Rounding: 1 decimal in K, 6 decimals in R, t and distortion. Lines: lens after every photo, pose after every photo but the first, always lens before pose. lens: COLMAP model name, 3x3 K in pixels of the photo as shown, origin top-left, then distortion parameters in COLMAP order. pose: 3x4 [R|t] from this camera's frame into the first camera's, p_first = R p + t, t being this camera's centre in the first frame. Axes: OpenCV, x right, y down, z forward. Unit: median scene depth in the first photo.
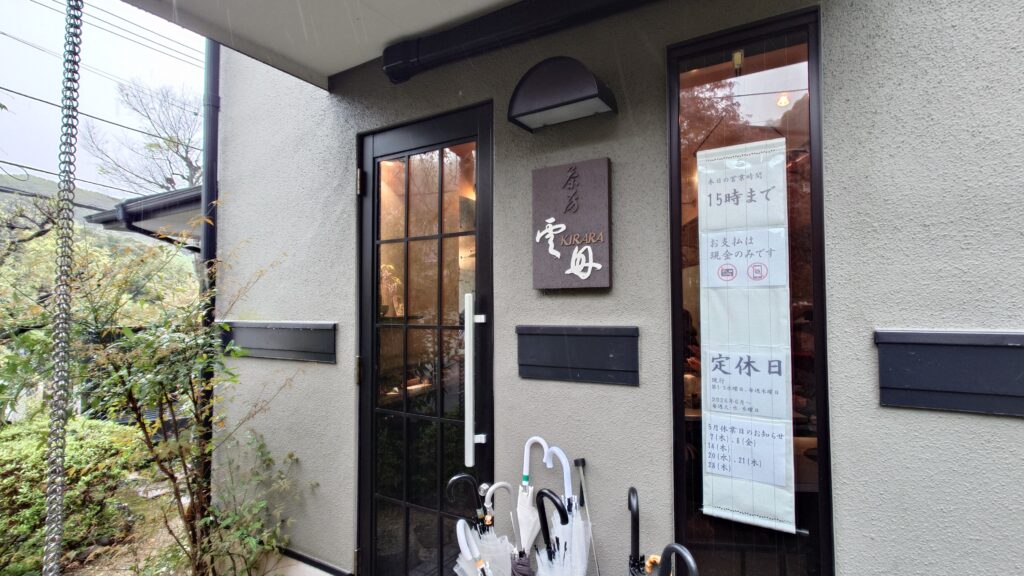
lens RADIAL K [[480.0, 0, 505.7], [0, 480.0, 293.4], [0, 0, 1]] dist [-0.005673, -0.000240]
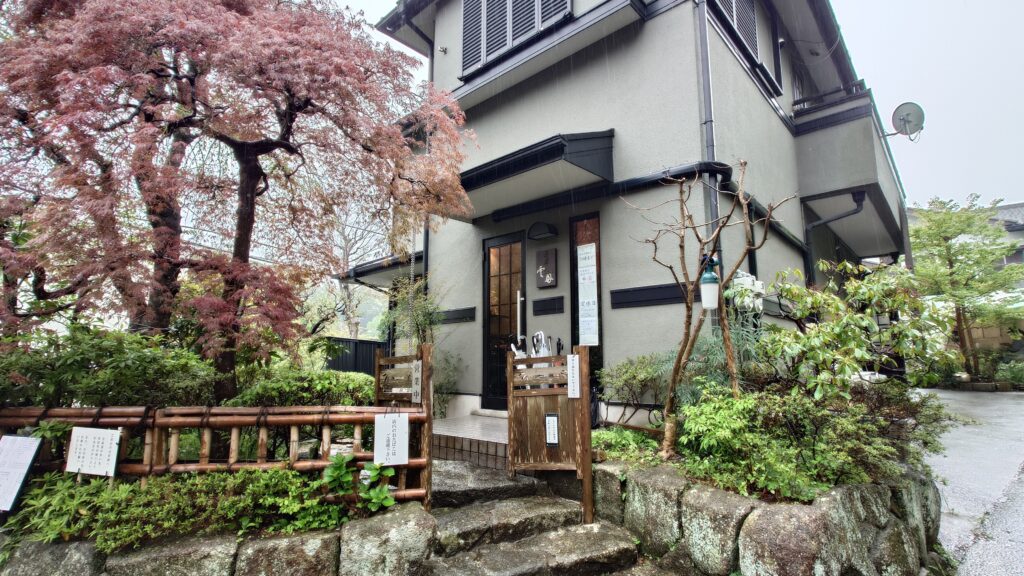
lens RADIAL K [[480.0, 0, 512.3], [0, 480.0, 288.2], [0, 0, 1]] dist [-0.005673, -0.000240]
pose [[0.980599, -0.029655, -0.193767, 0.538890], [0.005903, 0.992509, -0.122028, 0.398933], [0.195934, 0.118517, 0.973429, -2.256051]]
